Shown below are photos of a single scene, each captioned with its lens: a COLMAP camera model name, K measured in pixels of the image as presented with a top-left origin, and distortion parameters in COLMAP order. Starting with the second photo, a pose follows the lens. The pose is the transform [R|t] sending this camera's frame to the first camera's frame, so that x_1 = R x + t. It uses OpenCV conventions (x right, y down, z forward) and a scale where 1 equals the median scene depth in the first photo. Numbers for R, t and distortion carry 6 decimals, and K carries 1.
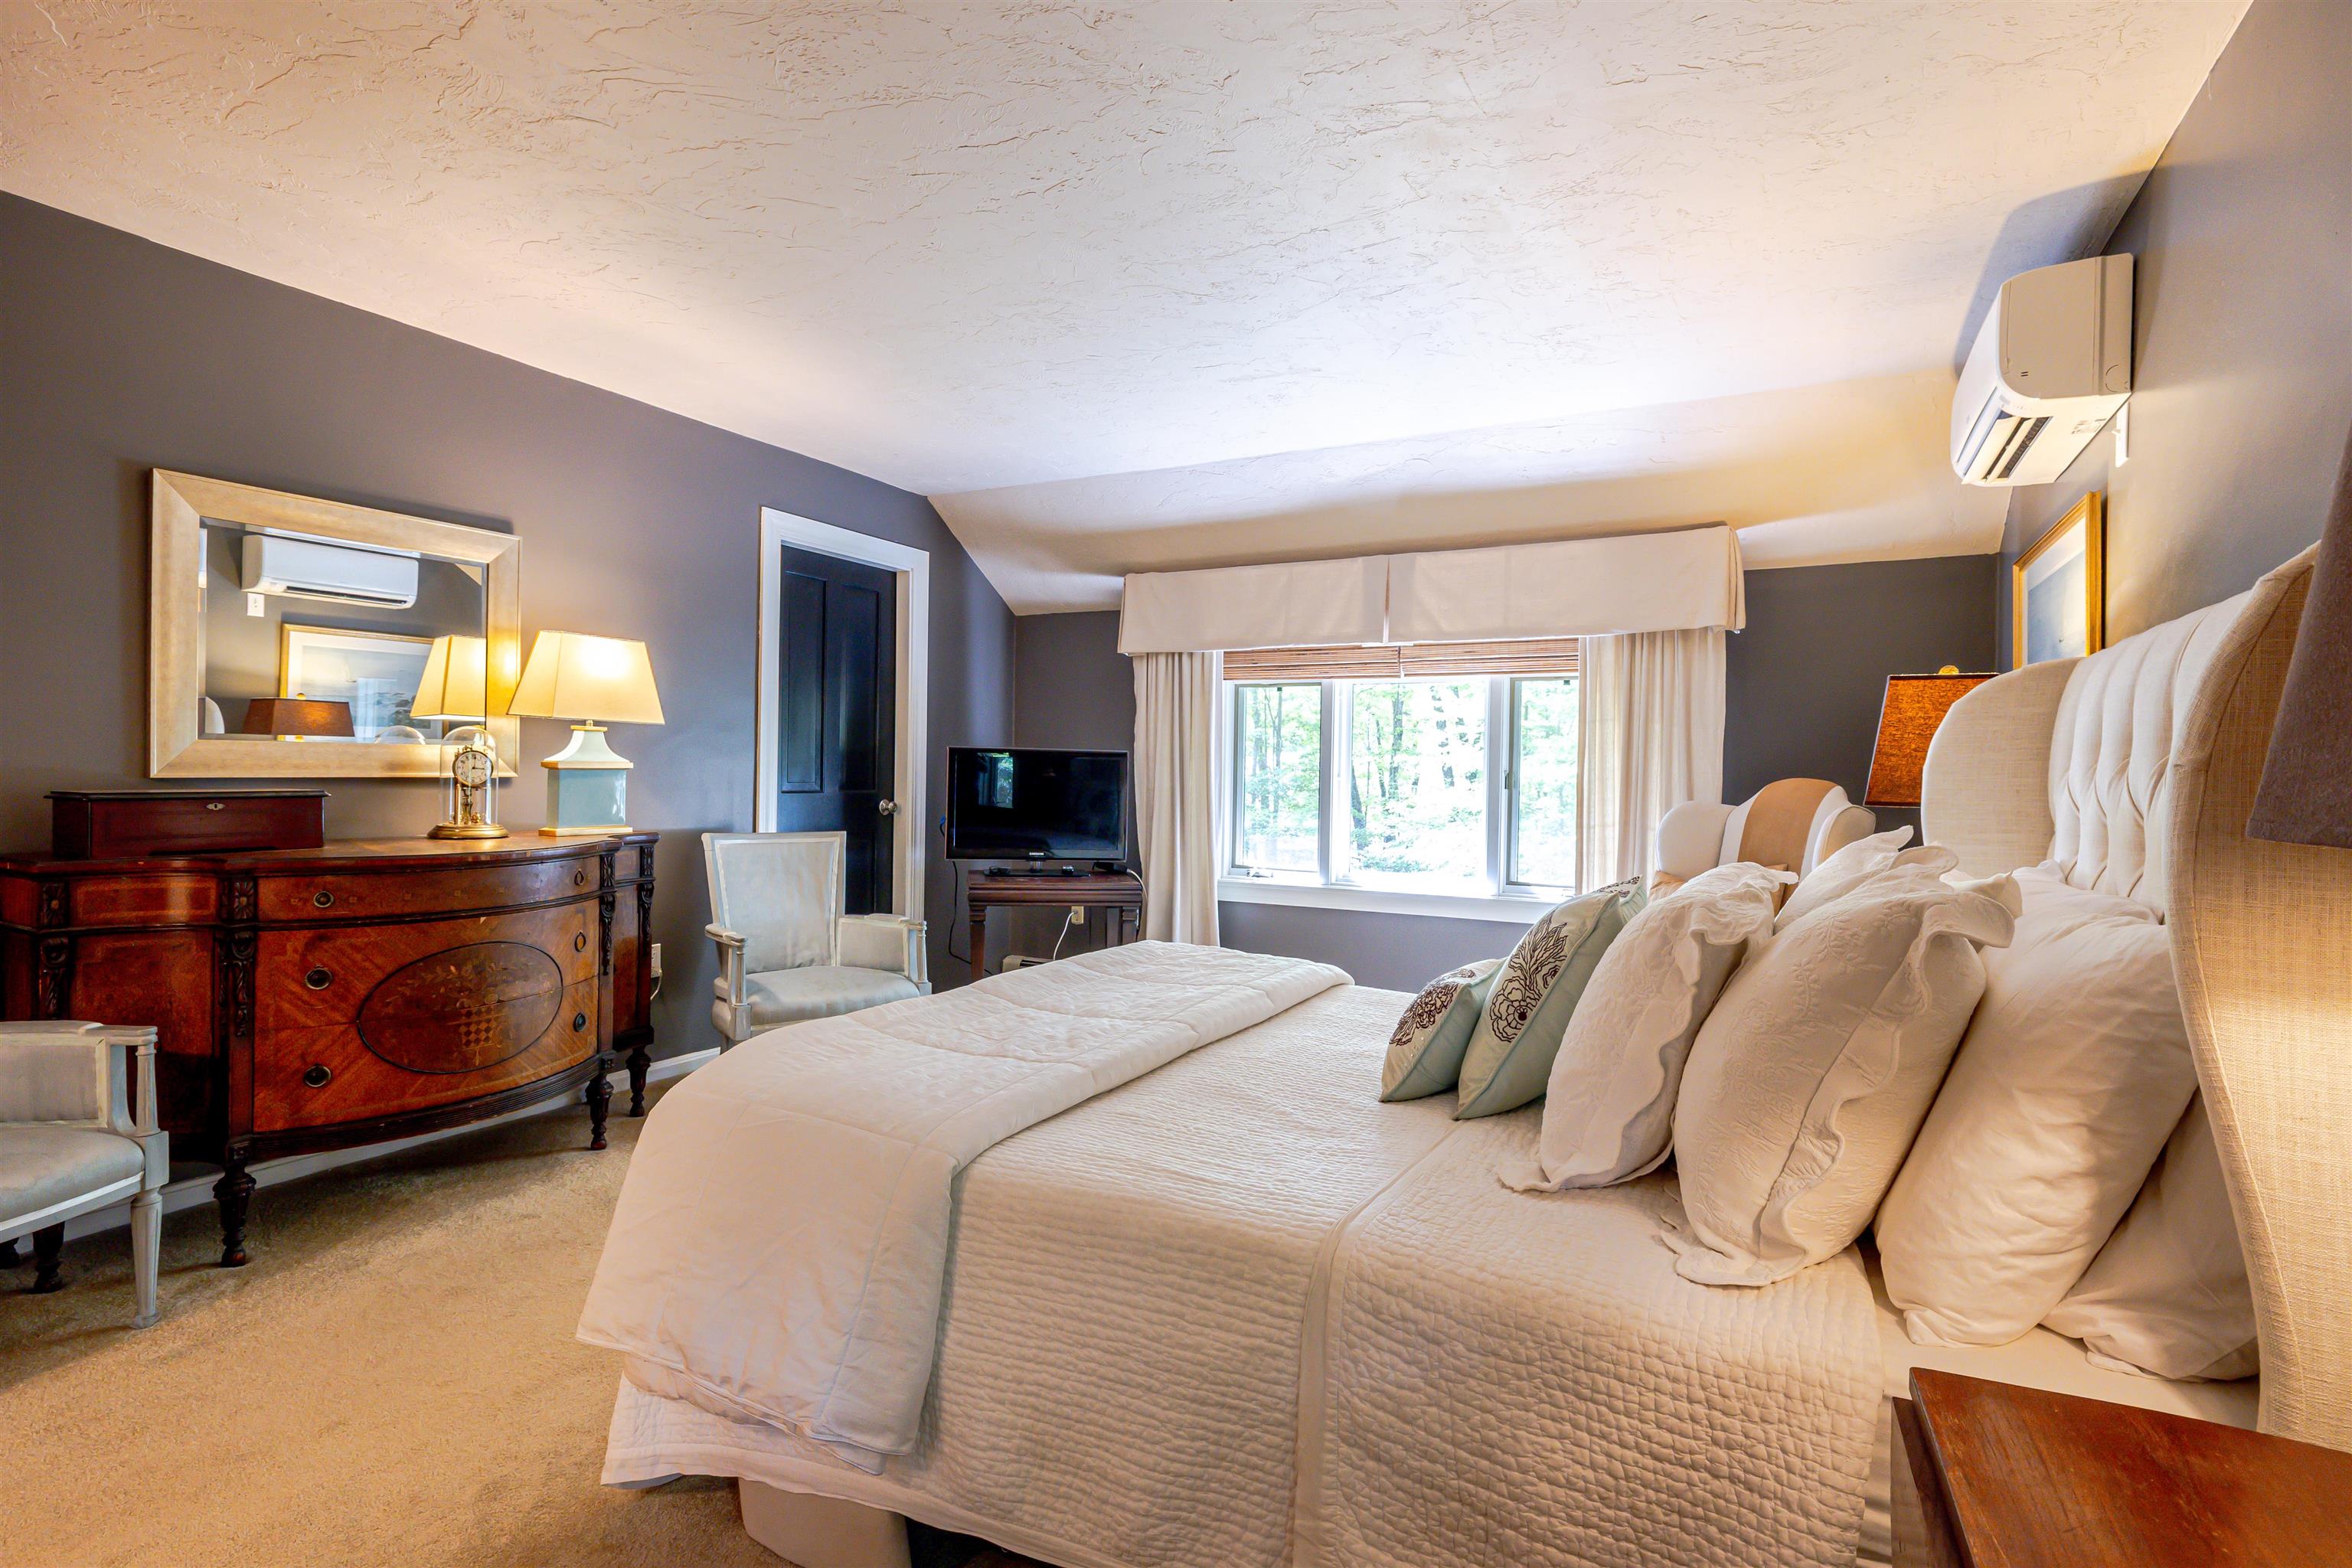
lens RADIAL K [[1130.7, 0, 1182.4], [0, 1130.7, 781.4], [0, 0, 1]] dist [-0.003108, 0.000207]
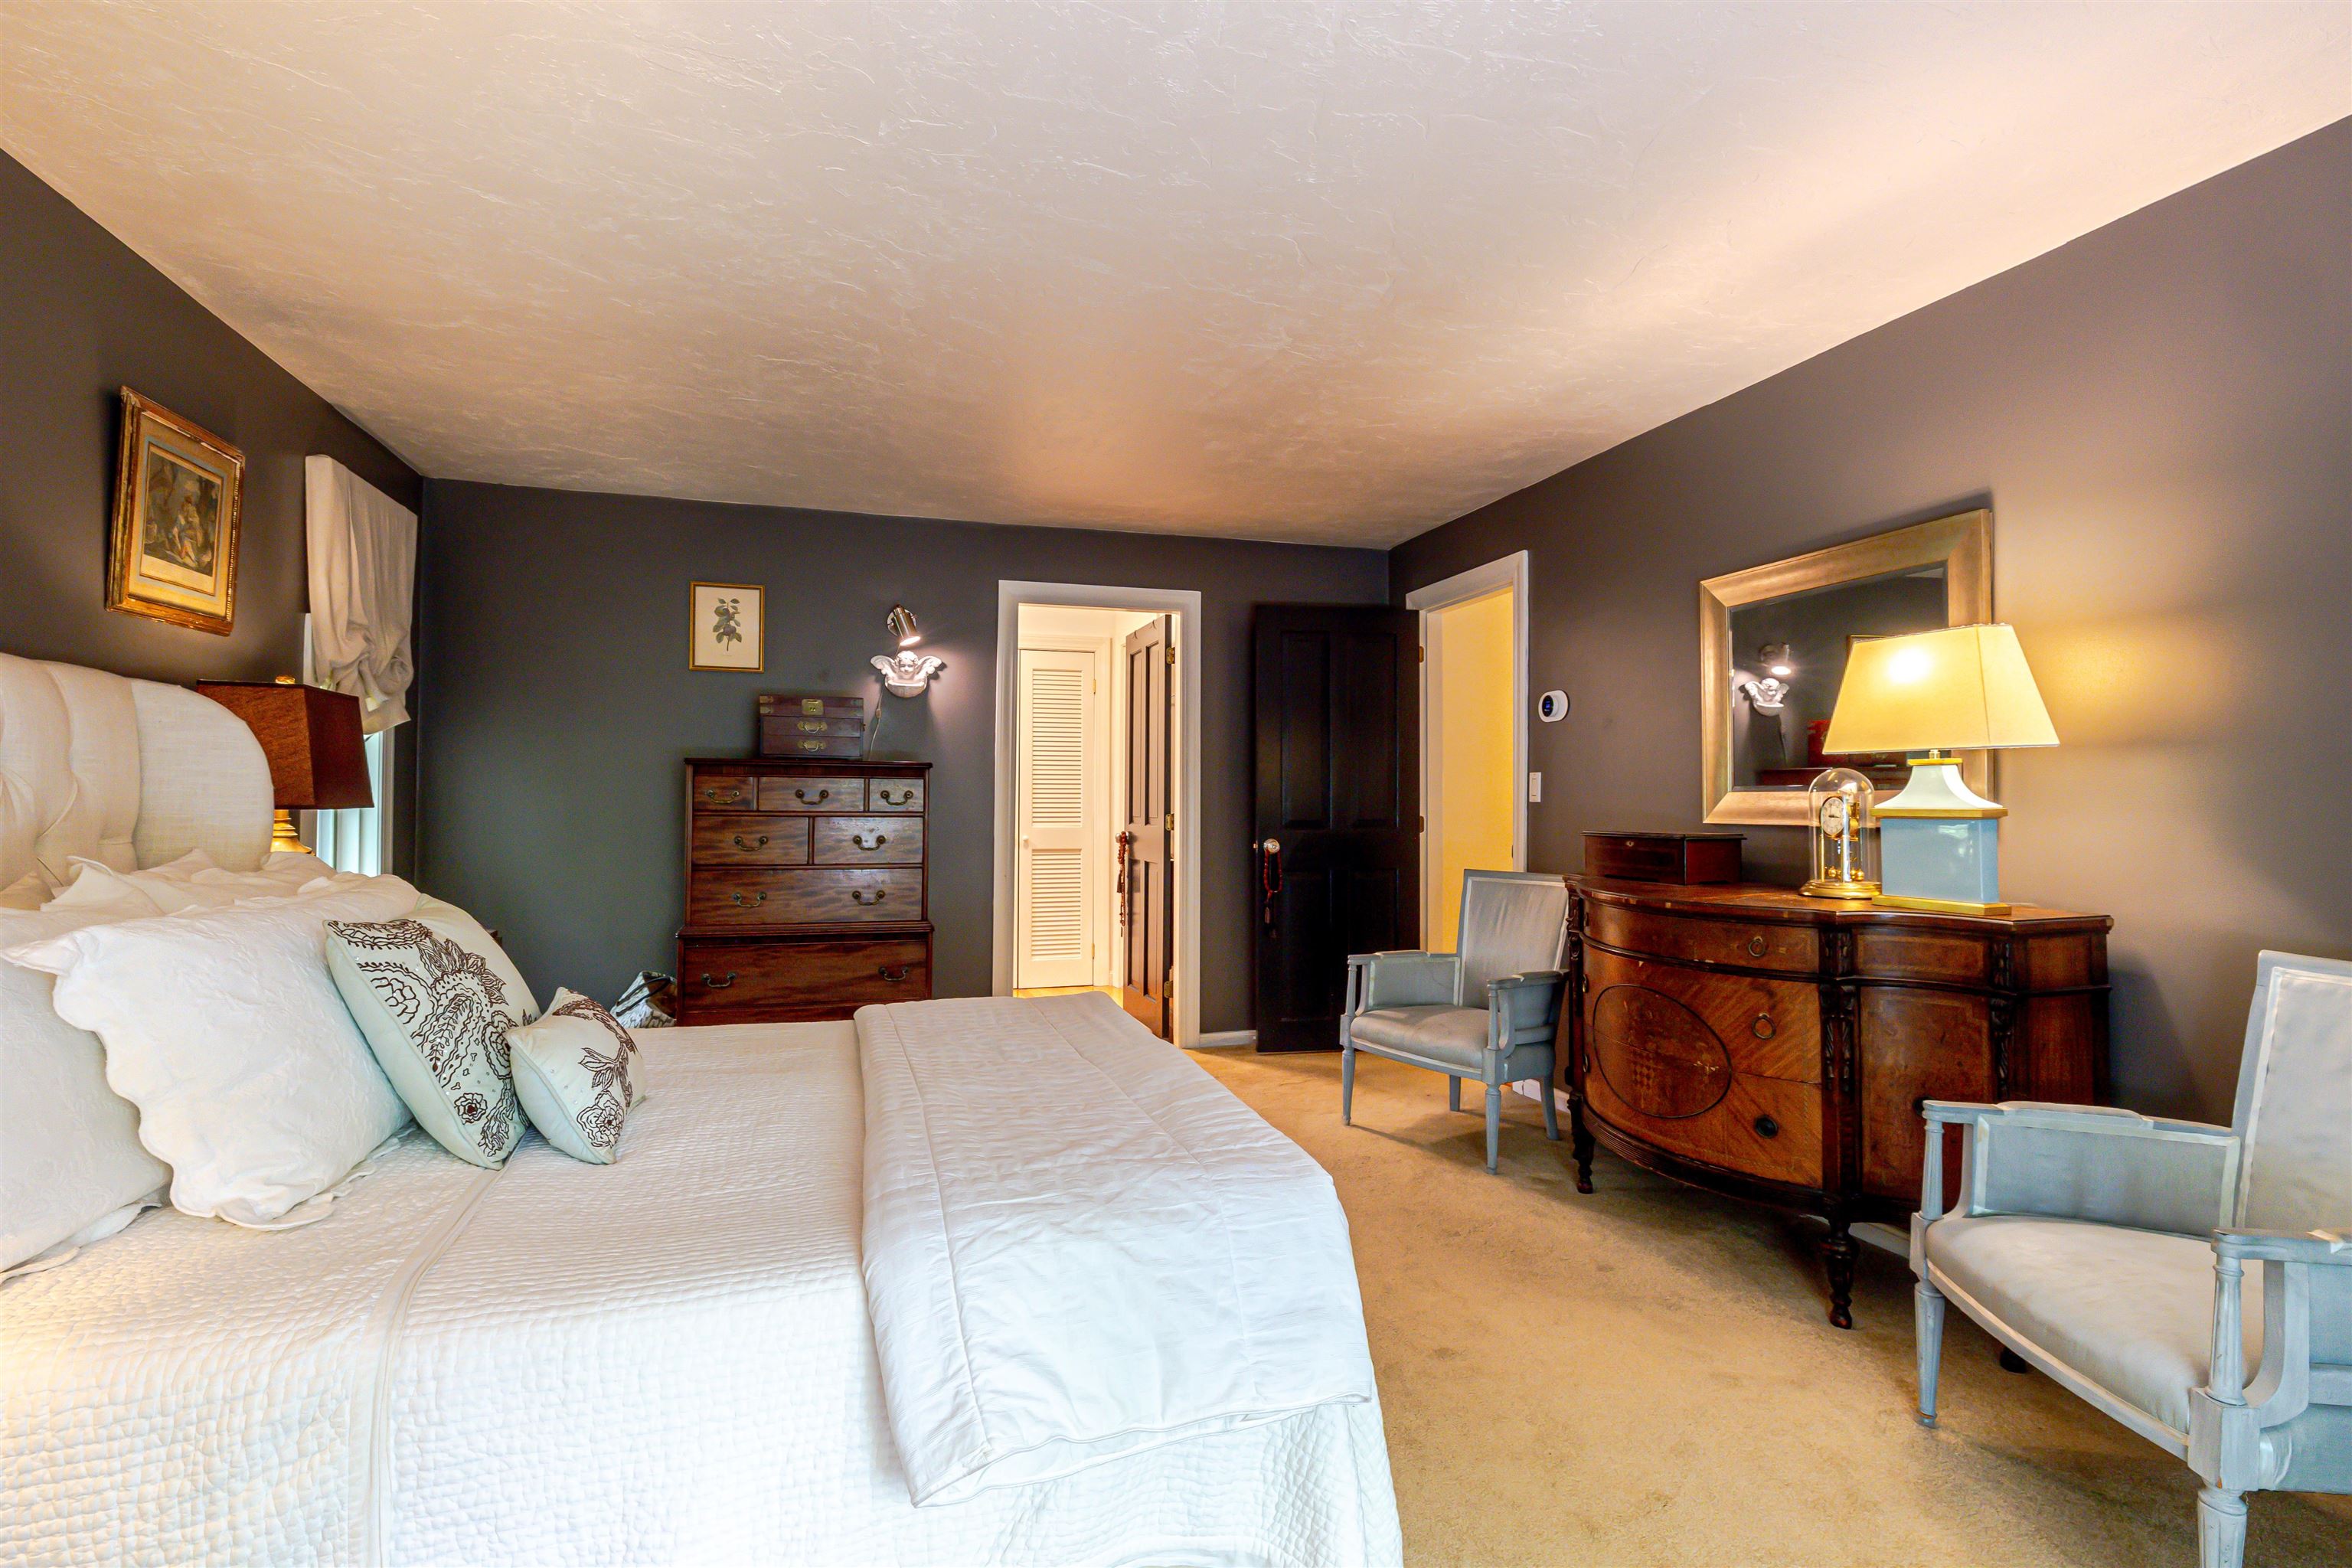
lens RADIAL K [[1130.7, 0, 1182.4], [0, 1130.7, 781.4], [0, 0, 1]] dist [-0.003108, 0.000207]
pose [[-0.714457, -0.032049, -0.698945, 0.357232], [-0.025141, 0.999481, -0.020130, -0.009243], [0.699228, 0.003190, -0.714892, 1.338717]]
